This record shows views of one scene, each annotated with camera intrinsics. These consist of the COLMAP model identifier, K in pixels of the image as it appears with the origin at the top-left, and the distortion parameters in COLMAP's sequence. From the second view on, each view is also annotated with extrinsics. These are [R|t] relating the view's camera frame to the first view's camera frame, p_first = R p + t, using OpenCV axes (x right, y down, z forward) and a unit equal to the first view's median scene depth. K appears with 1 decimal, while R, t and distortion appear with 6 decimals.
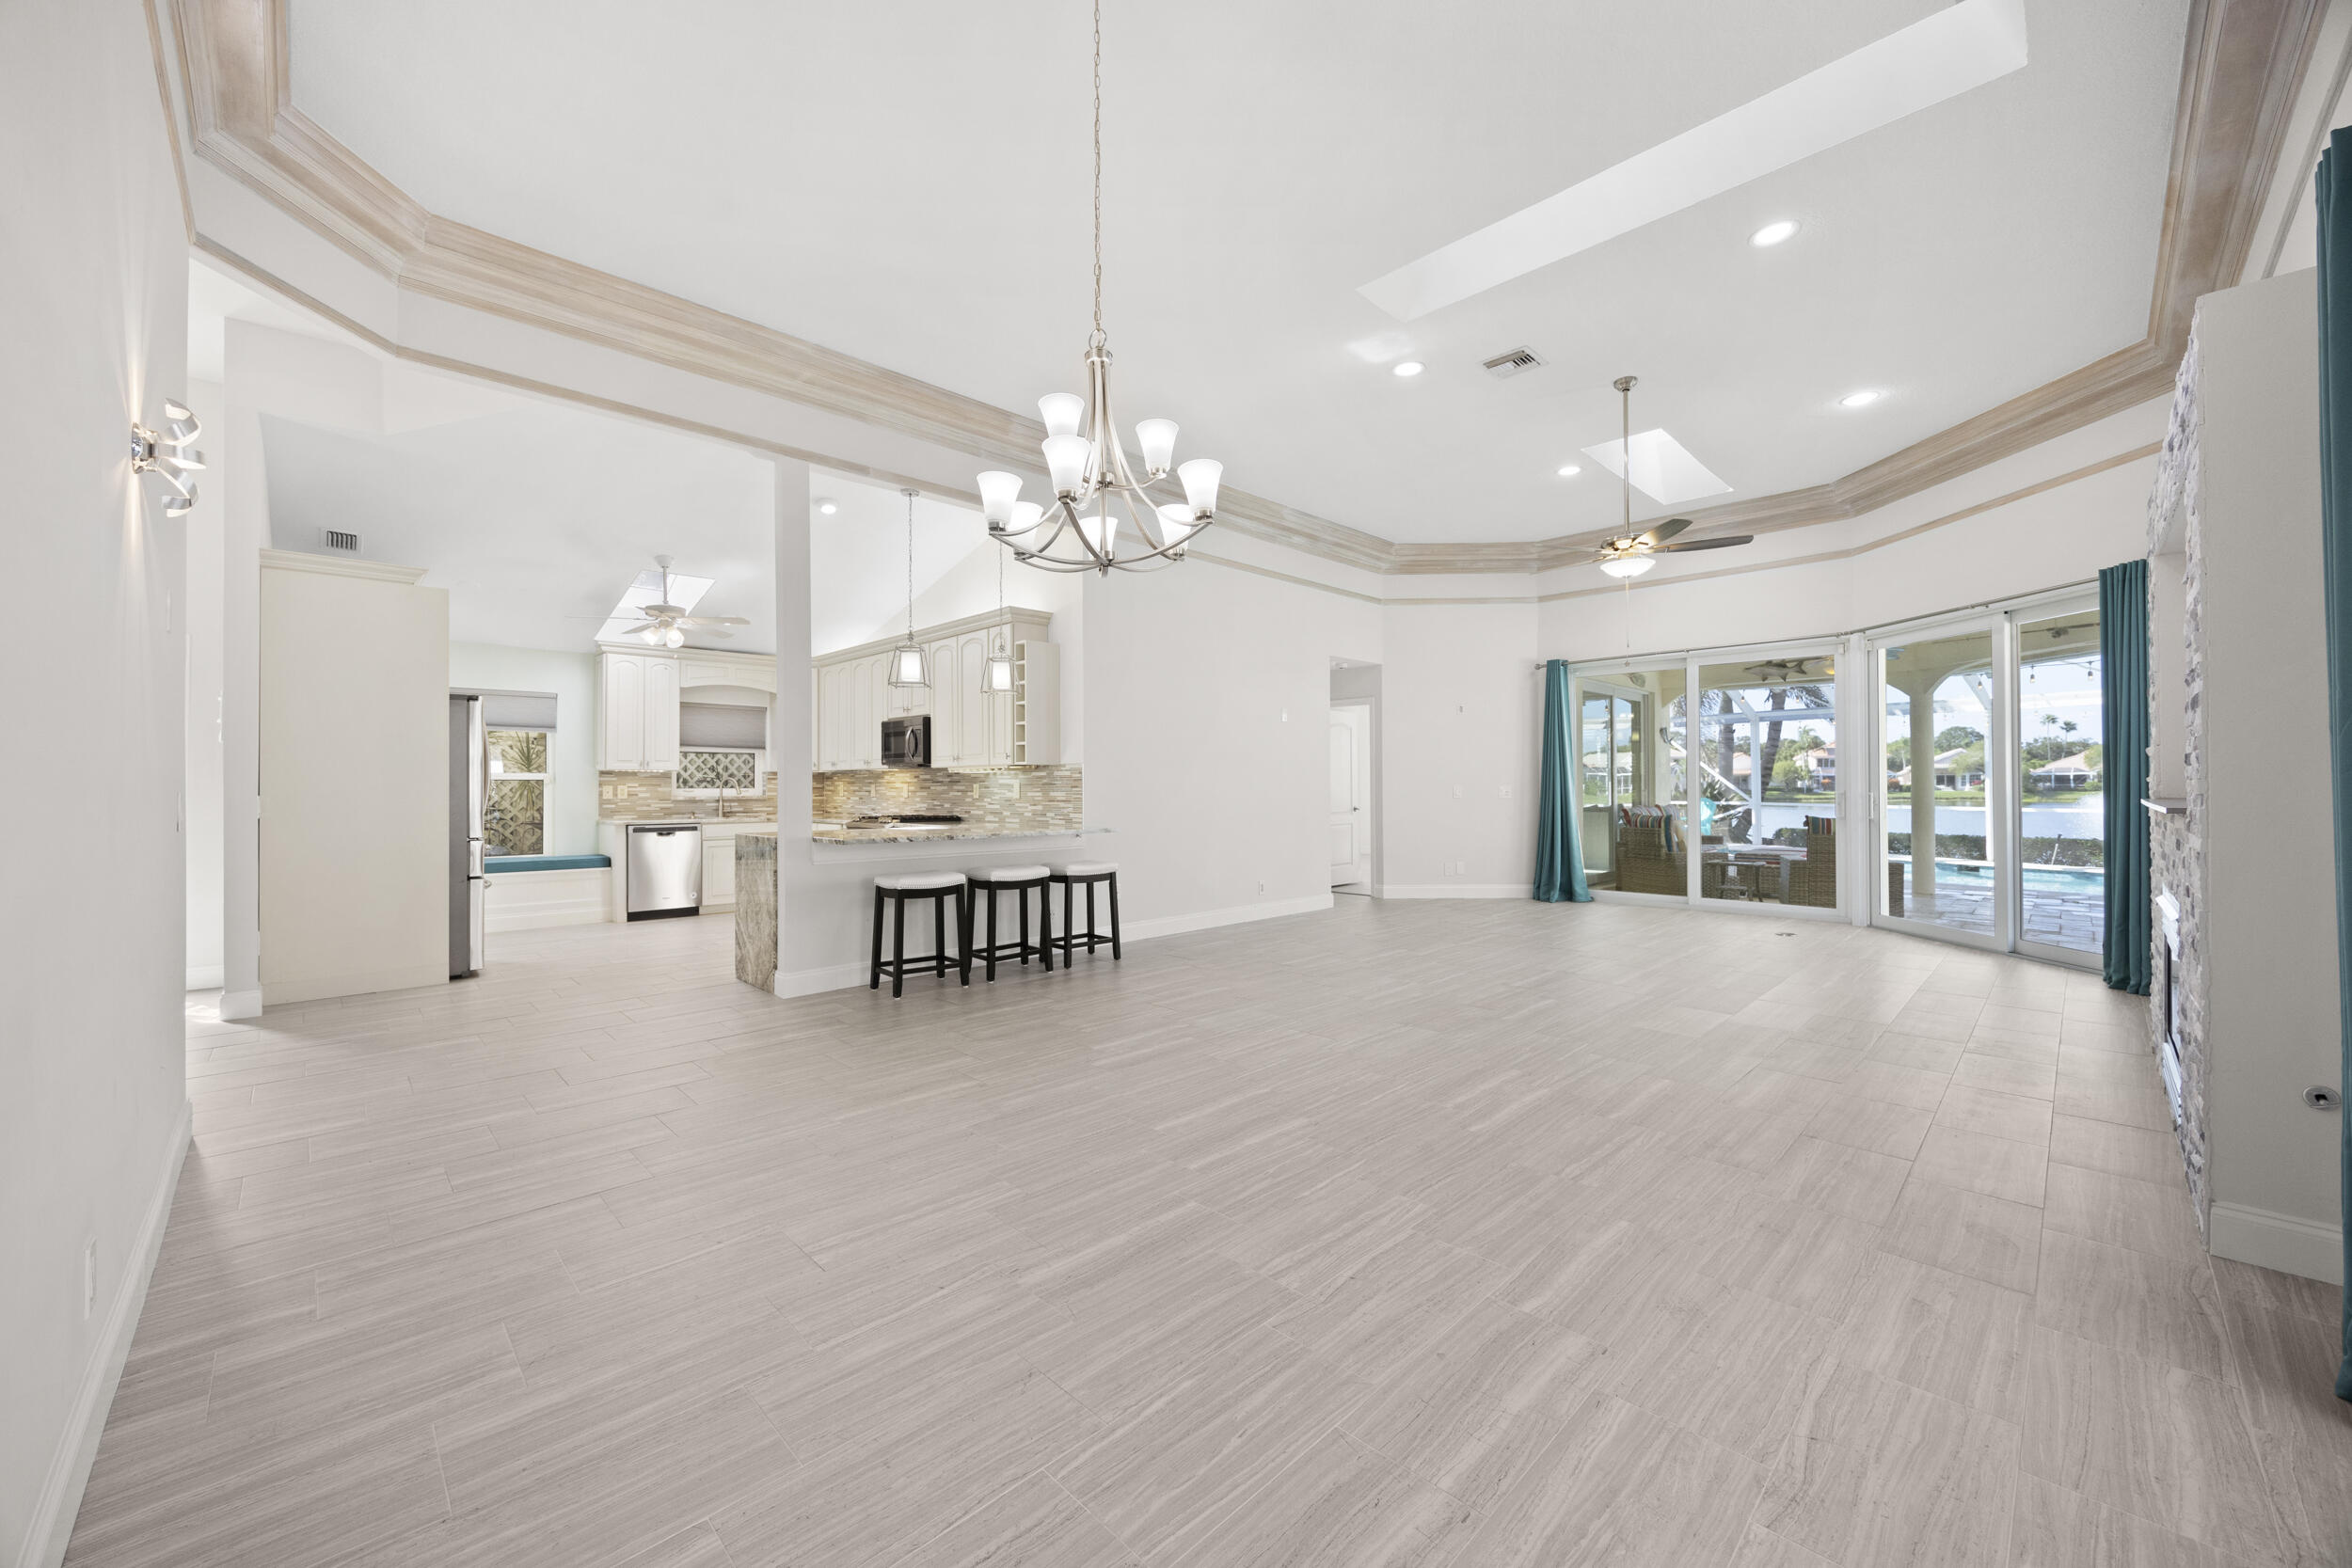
lens RADIAL K [[892.9, 0, 1180.3], [0, 892.9, 781.7], [0, 0, 1]] dist [-0.003556, -0.000041]
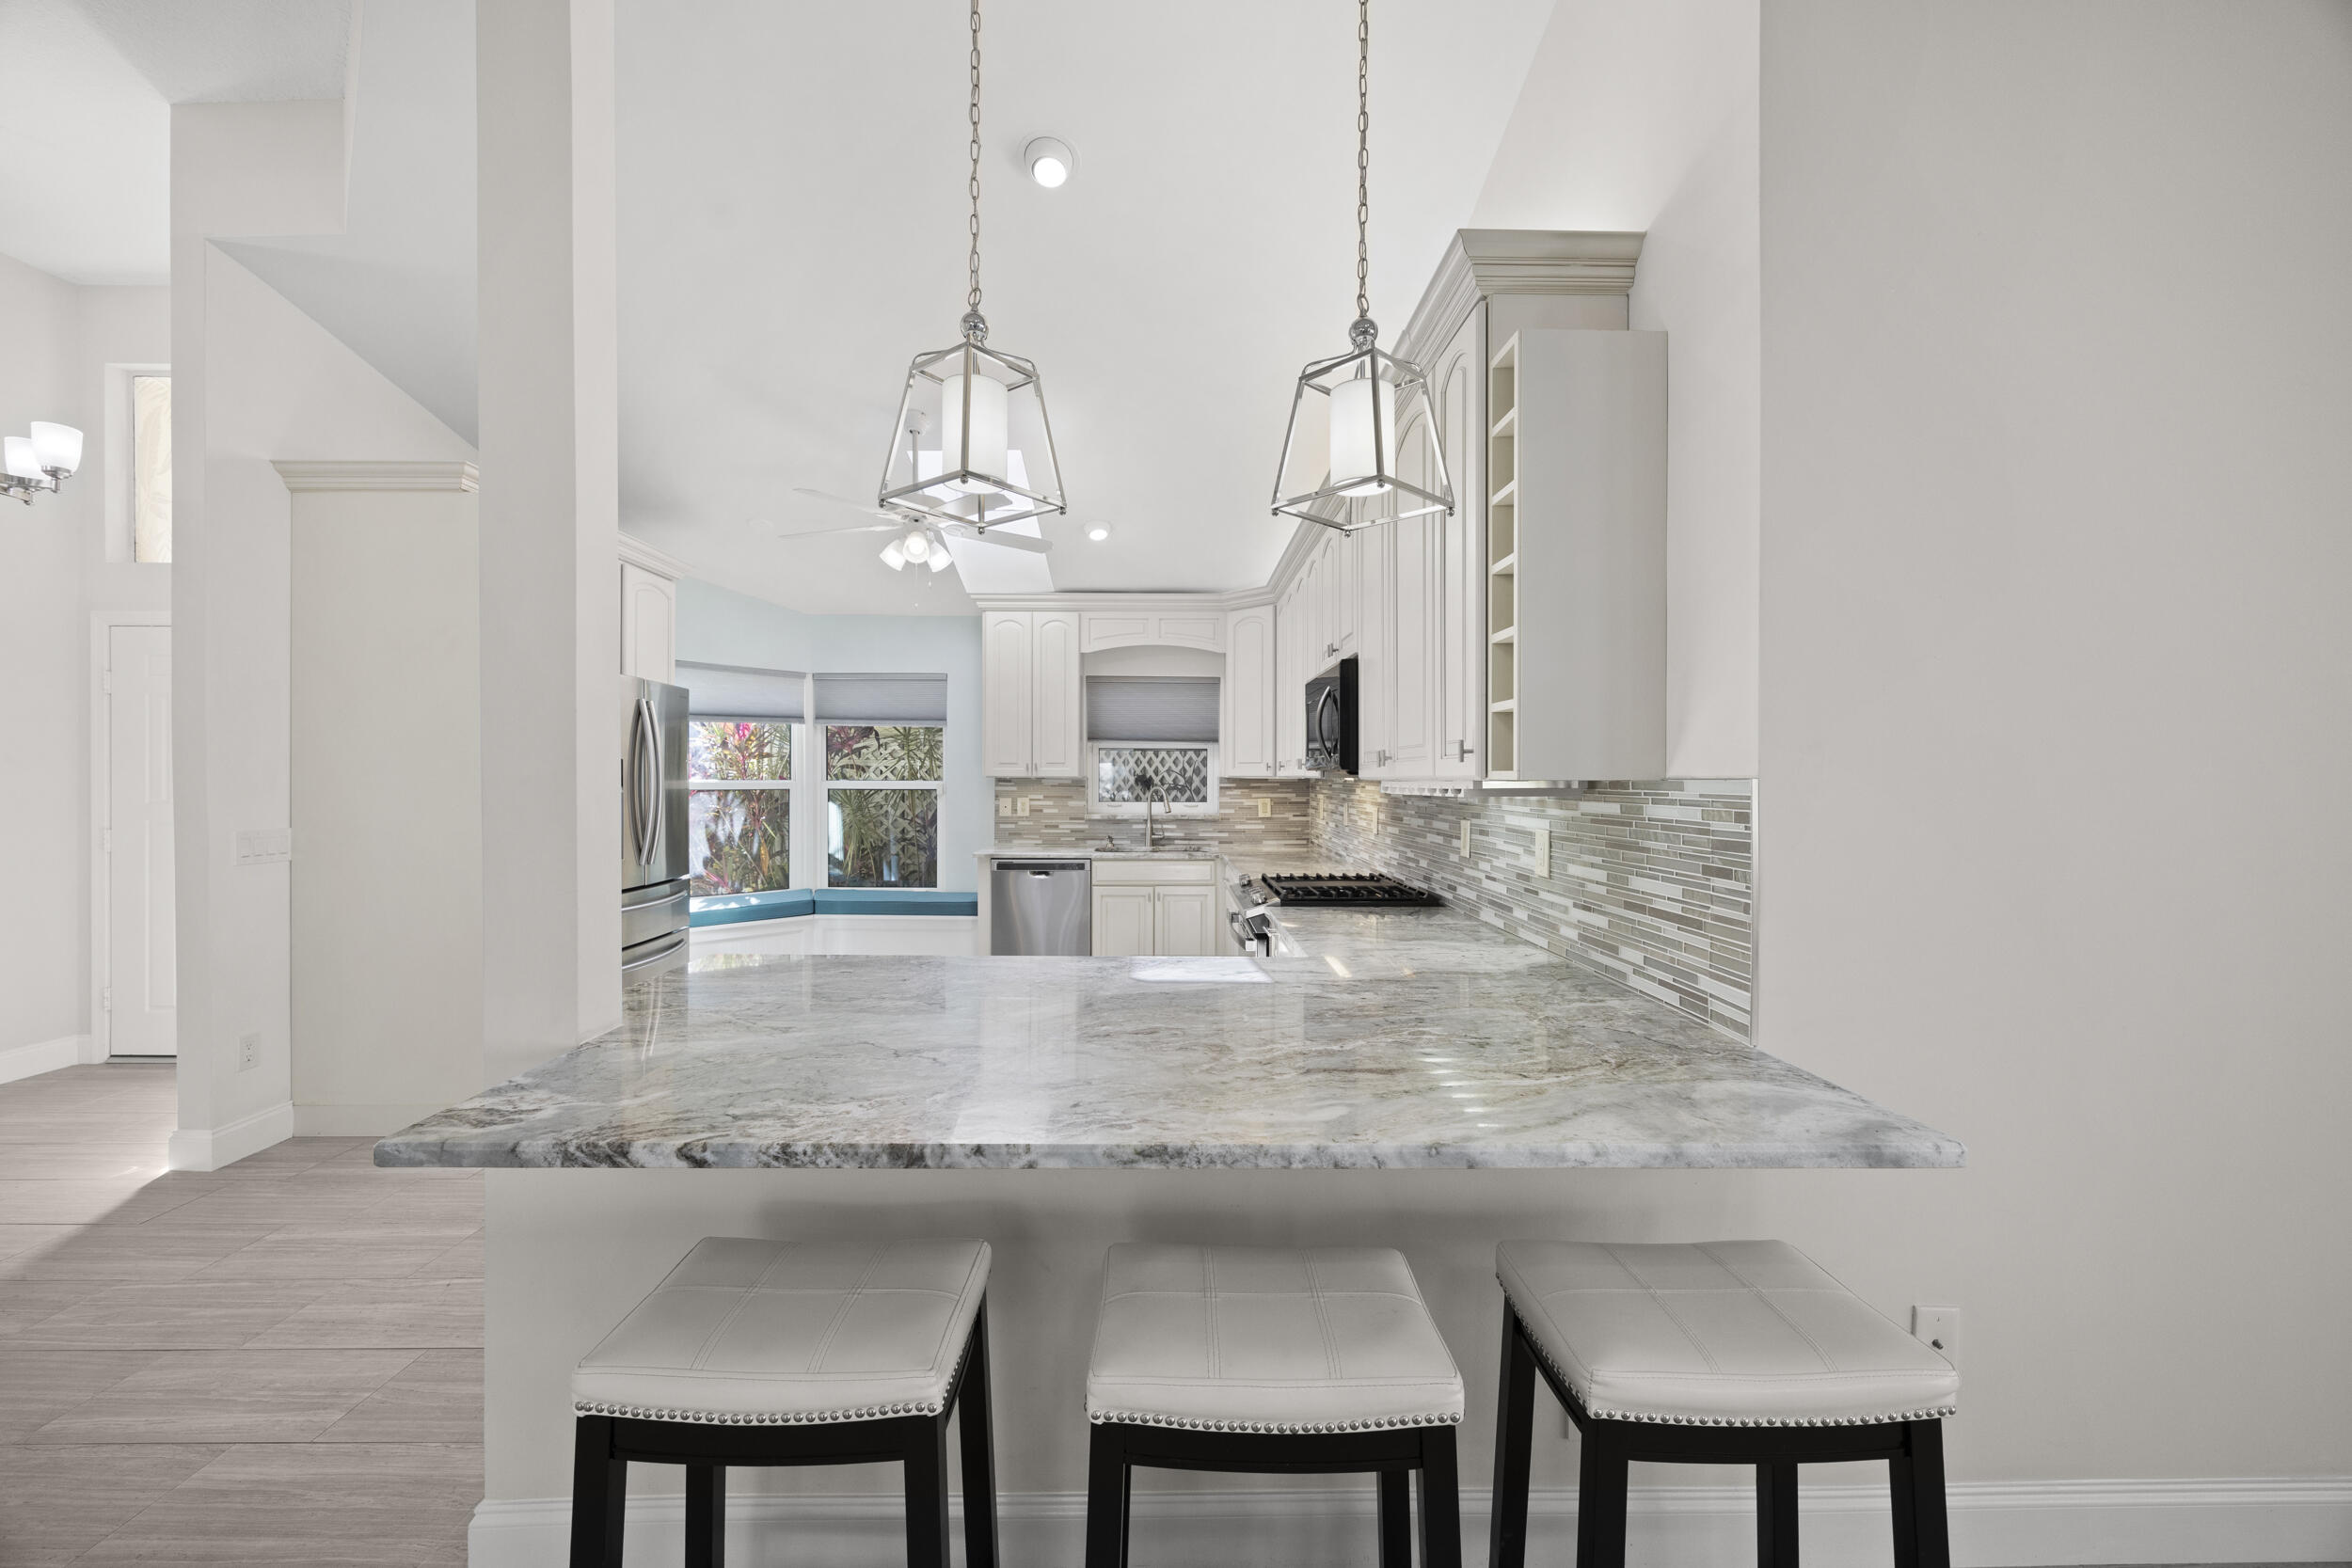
lens RADIAL K [[896.8, 0, 1165.7], [0, 896.8, 779.9], [0, 0, 1]] dist [-0.000857, 0.000043]
pose [[0.718834, 0.008481, -0.695130, -0.066267], [-0.002854, 0.999953, 0.009248, -0.025103], [0.695176, -0.004664, 0.718824, 0.838152]]
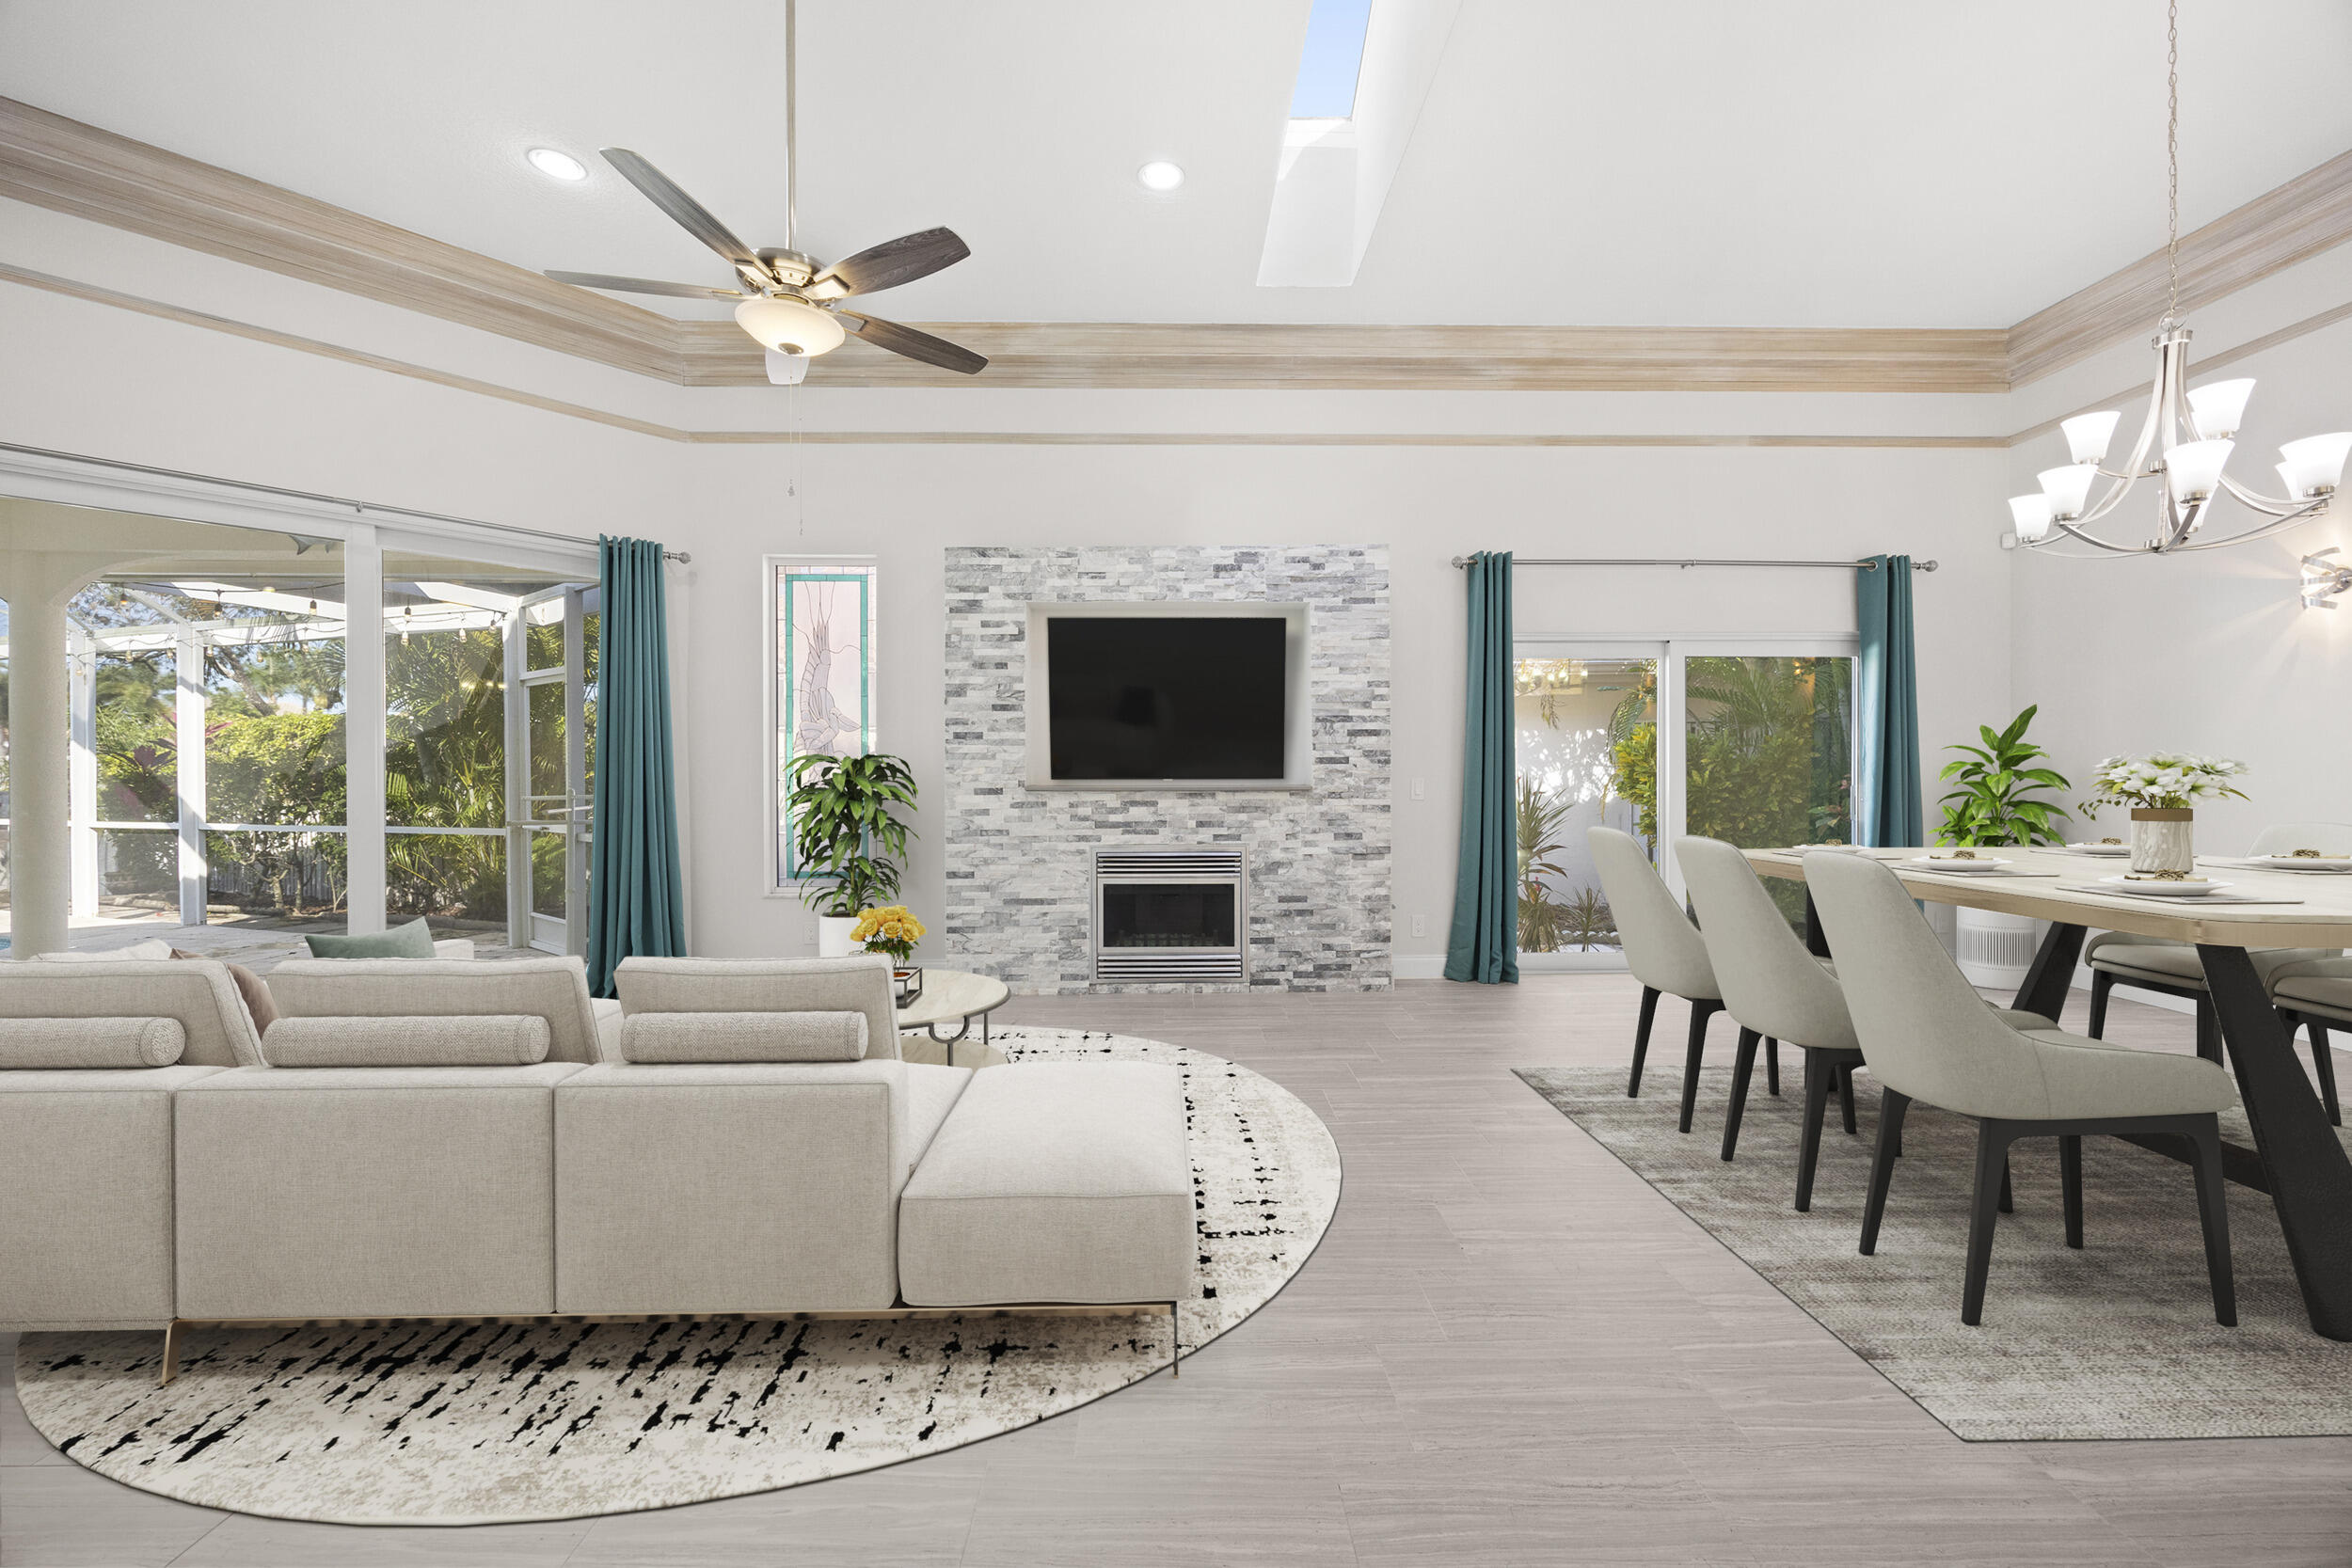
lens RADIAL K [[898.1, 0, 1179.6], [0, 898.1, 779.7], [0, 0, 1]] dist [-0.002969, -0.000223]
pose [[-0.722056, 0.003230, 0.691827, 0.008748], [0.004289, 0.999991, -0.000192, 0.006753], [-0.691821, 0.002828, -0.722063, 1.161427]]
